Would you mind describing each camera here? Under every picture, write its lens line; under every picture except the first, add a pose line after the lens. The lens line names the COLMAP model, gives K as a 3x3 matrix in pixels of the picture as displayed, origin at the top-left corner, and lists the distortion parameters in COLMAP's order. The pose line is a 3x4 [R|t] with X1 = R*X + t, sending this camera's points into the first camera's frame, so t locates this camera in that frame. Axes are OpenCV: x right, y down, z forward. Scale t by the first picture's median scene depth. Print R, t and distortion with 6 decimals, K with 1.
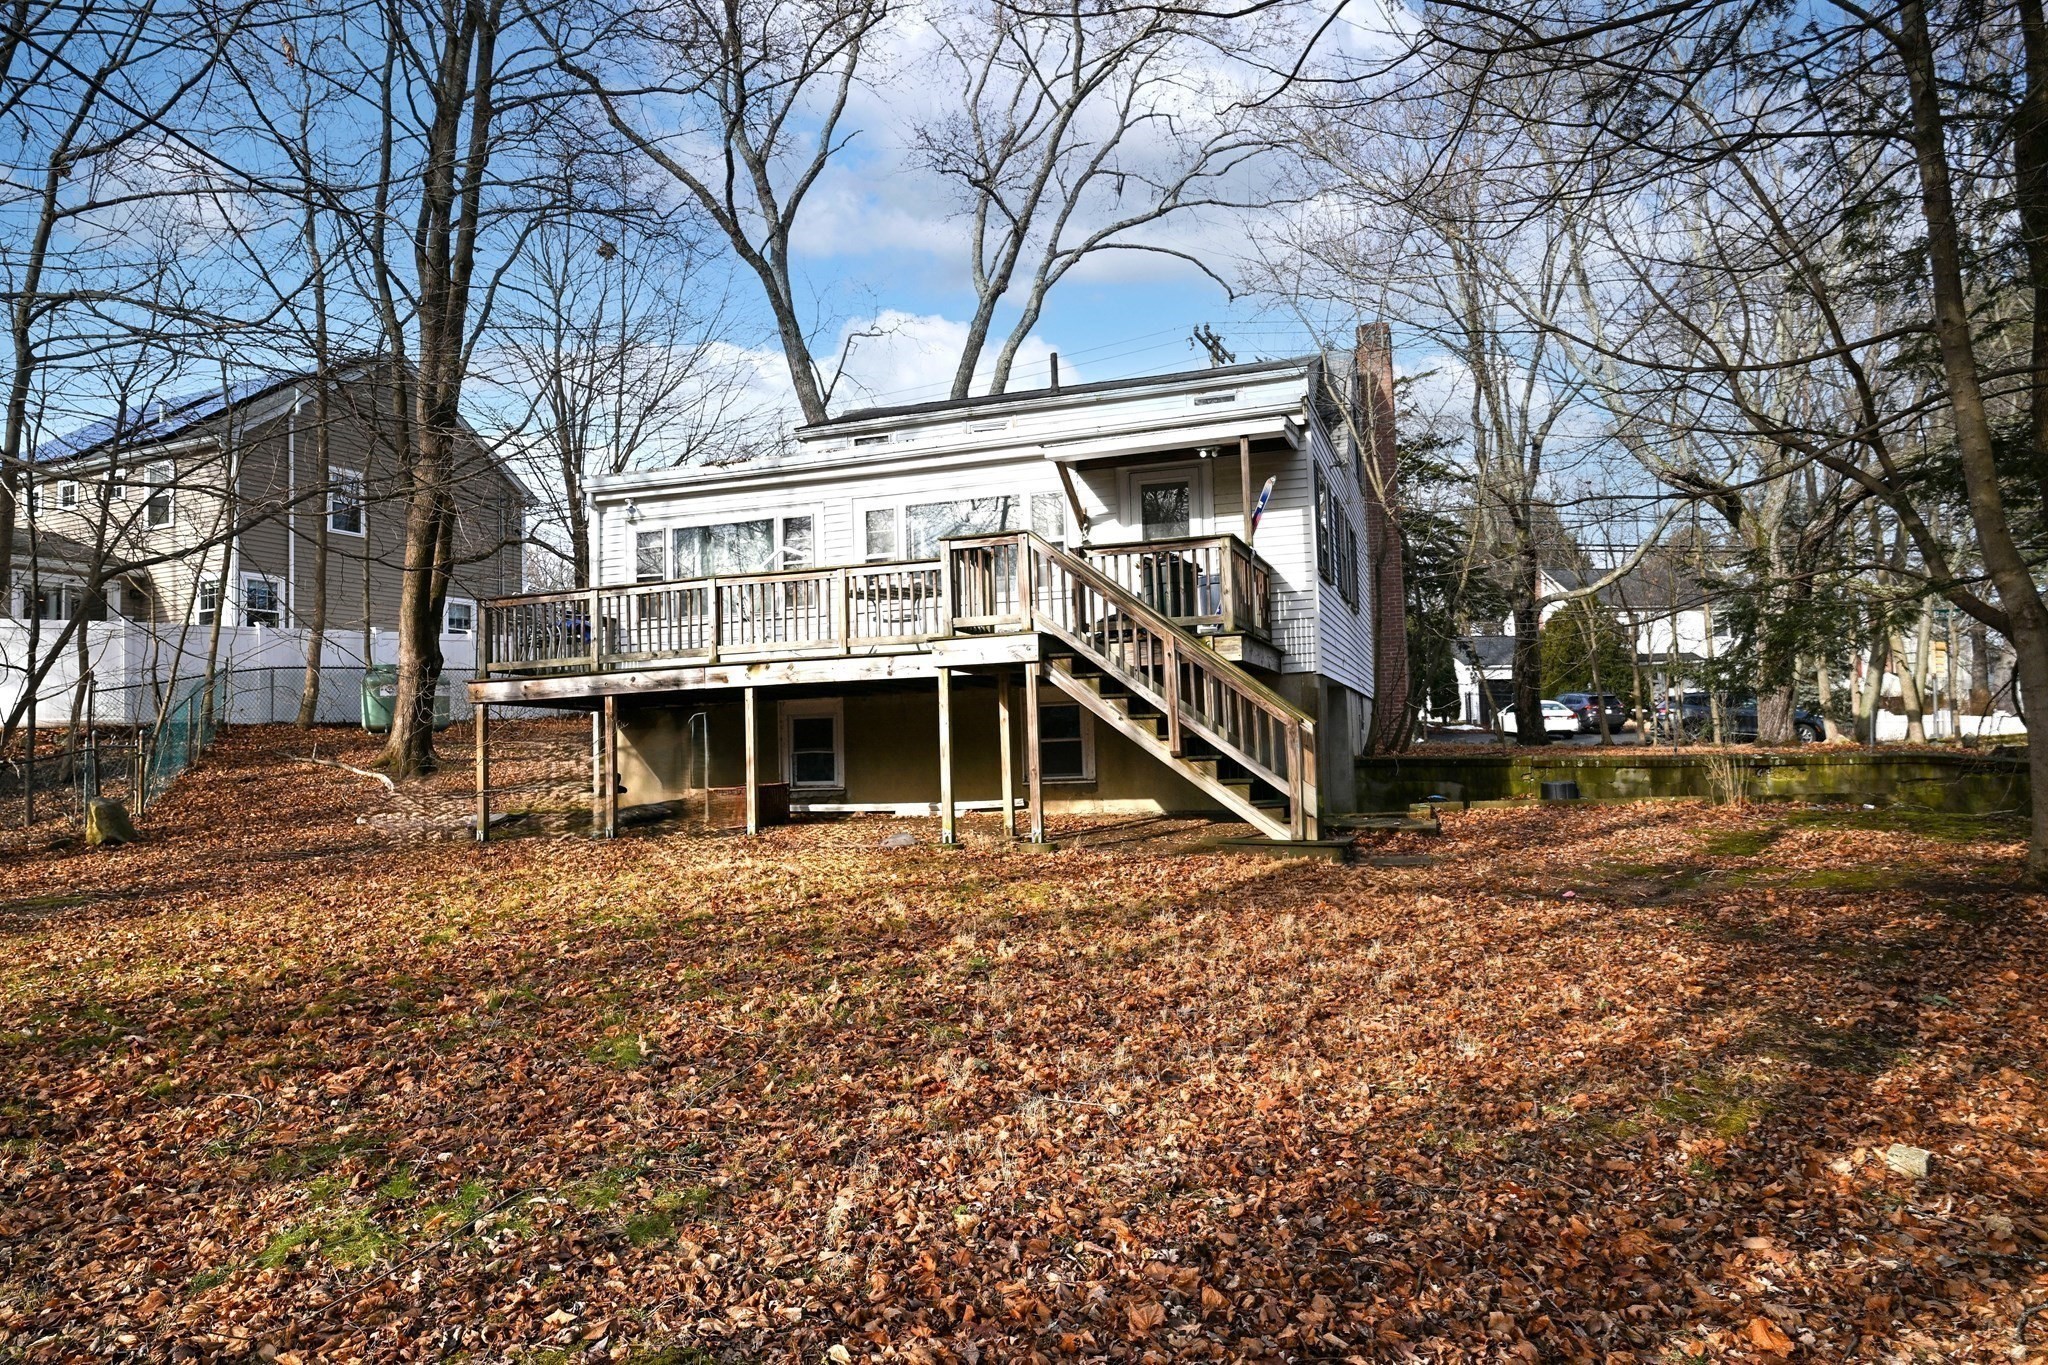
lens RADIAL K [[1440.6, 0, 1024.0], [0, 1440.6, 682.5], [0, 0, 1]] dist [0.001797, 0.003099]
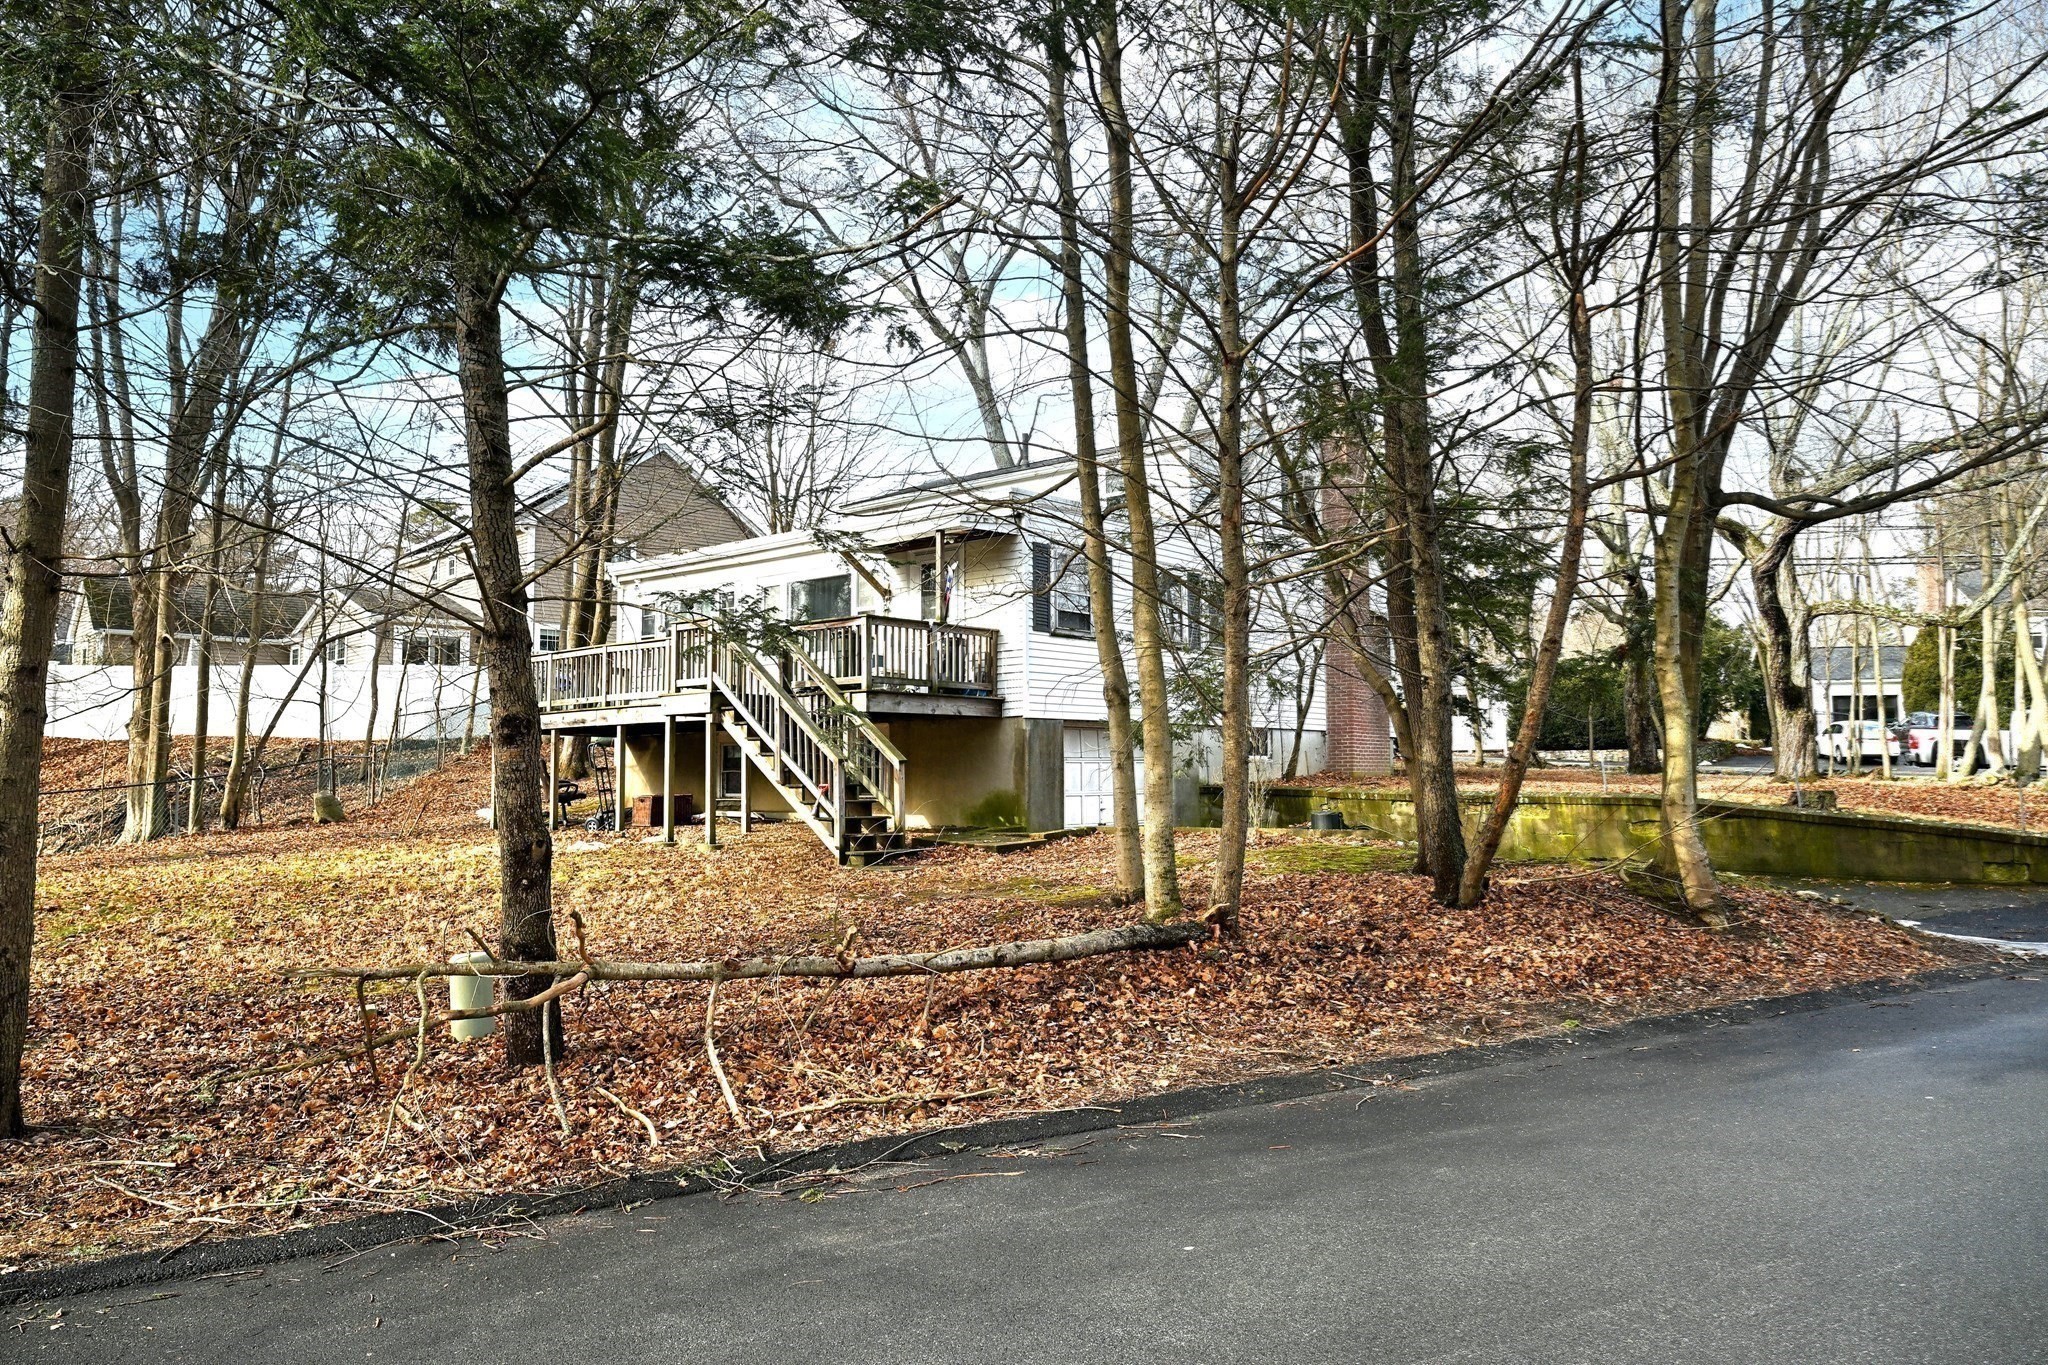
lens RADIAL K [[1410.8, 0, 1024.0], [0, 1410.8, 682.5], [0, 0, 1]] dist [0.001461, 0.000509]
pose [[0.944187, -0.001411, -0.329407, 0.576248], [-0.000003, 0.999991, -0.004293, -0.029162], [0.329410, 0.004055, 0.944178, -0.138278]]
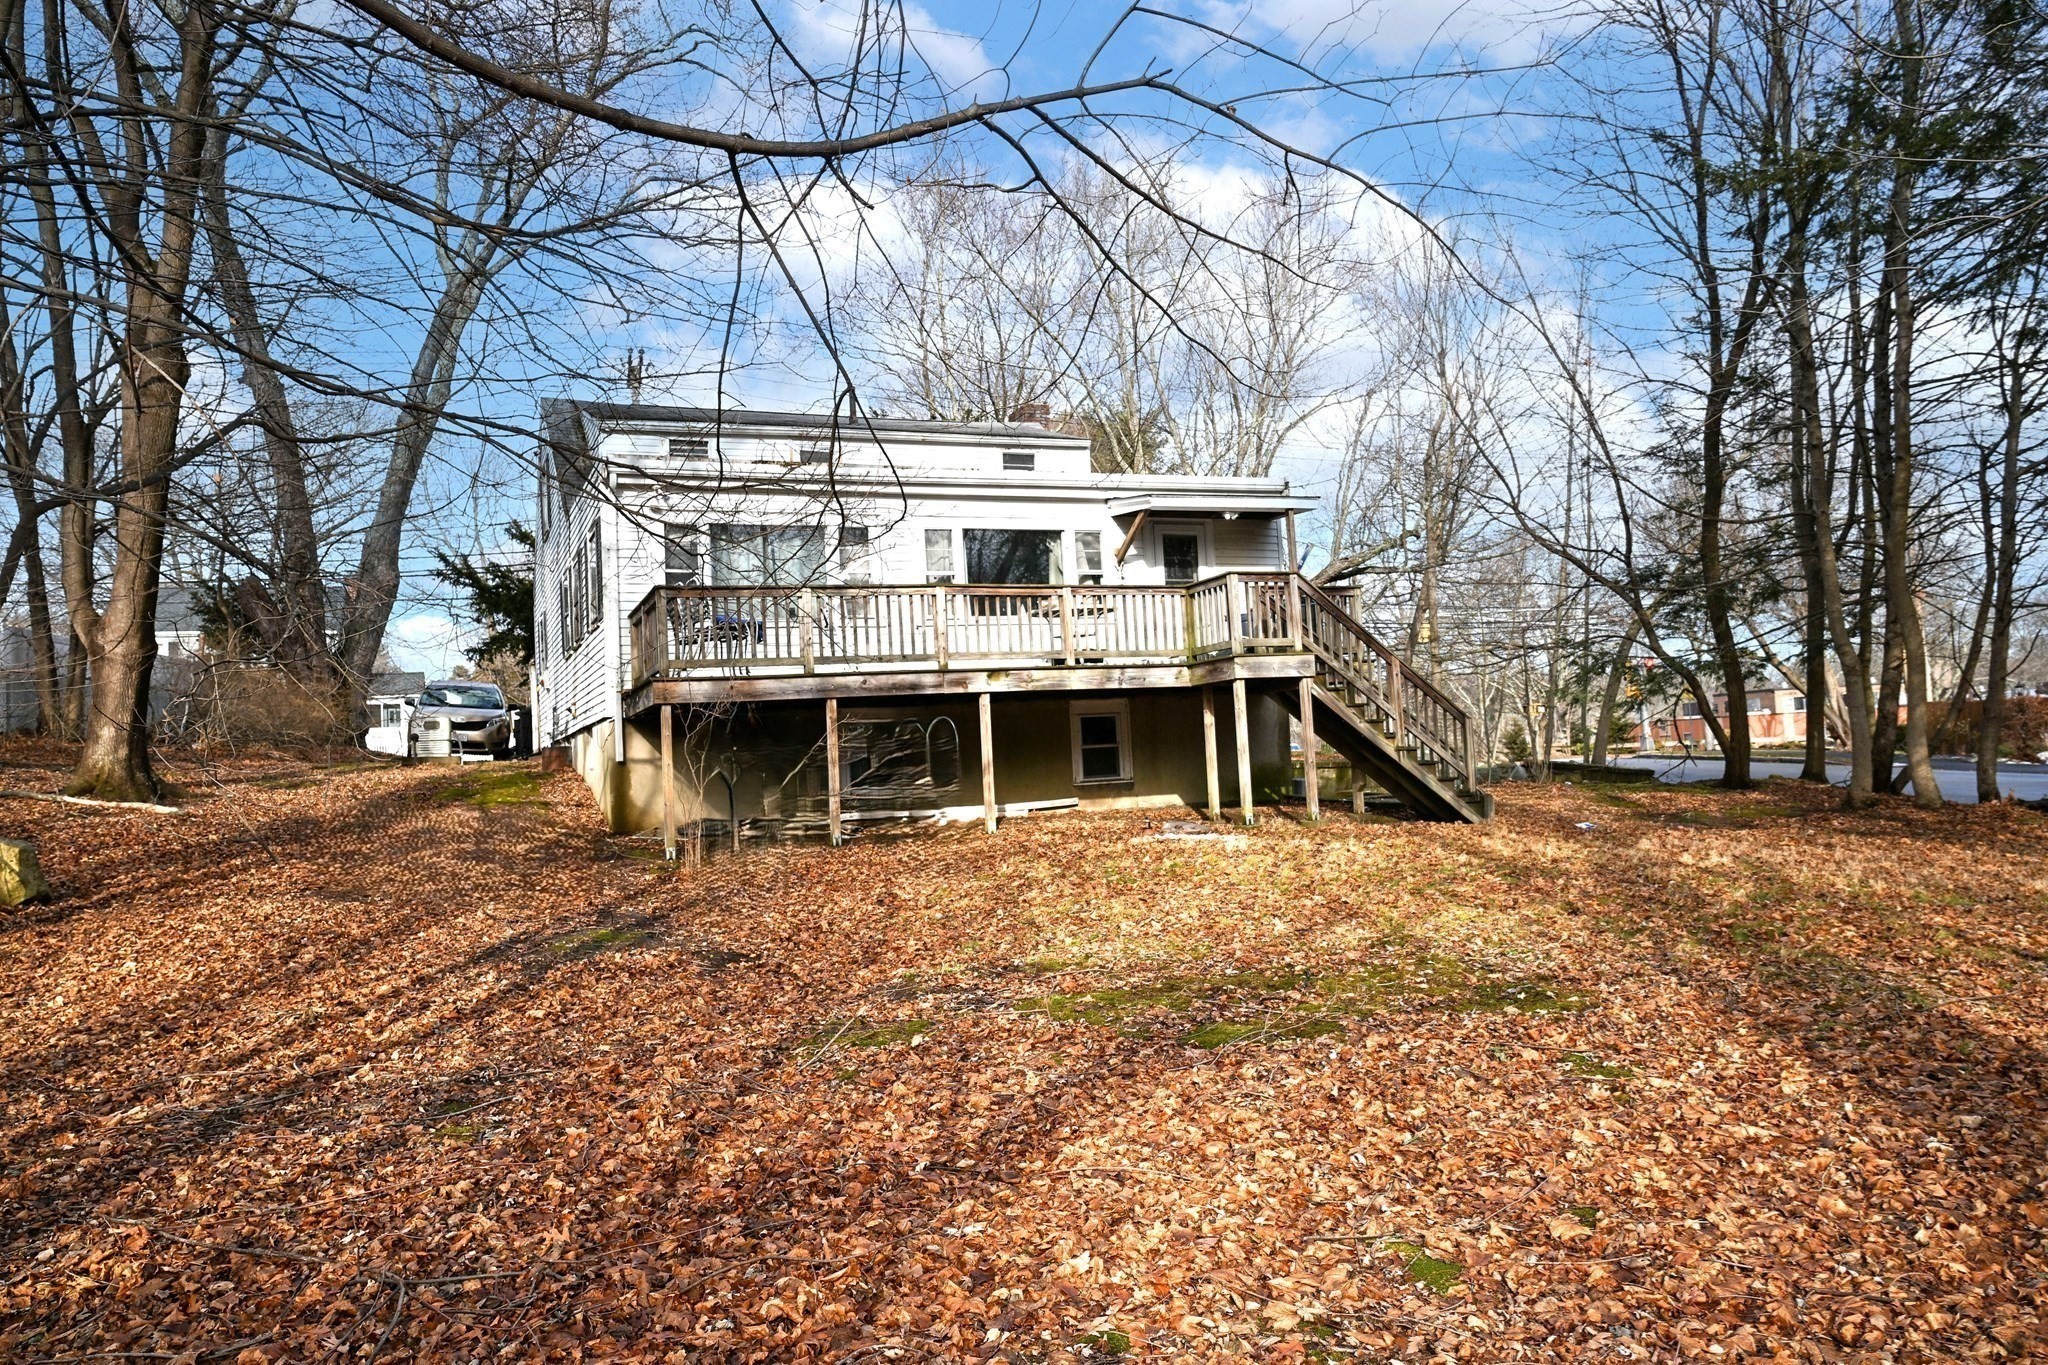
lens RADIAL K [[1440.6, 0, 1024.0], [0, 1440.6, 682.5], [0, 0, 1]] dist [0.001797, 0.003099]
pose [[0.720498, 0.028878, 0.692856, -0.842234], [-0.012017, 0.999502, -0.029162, 0.023881], [-0.693353, 0.012685, 0.720486, 0.212379]]
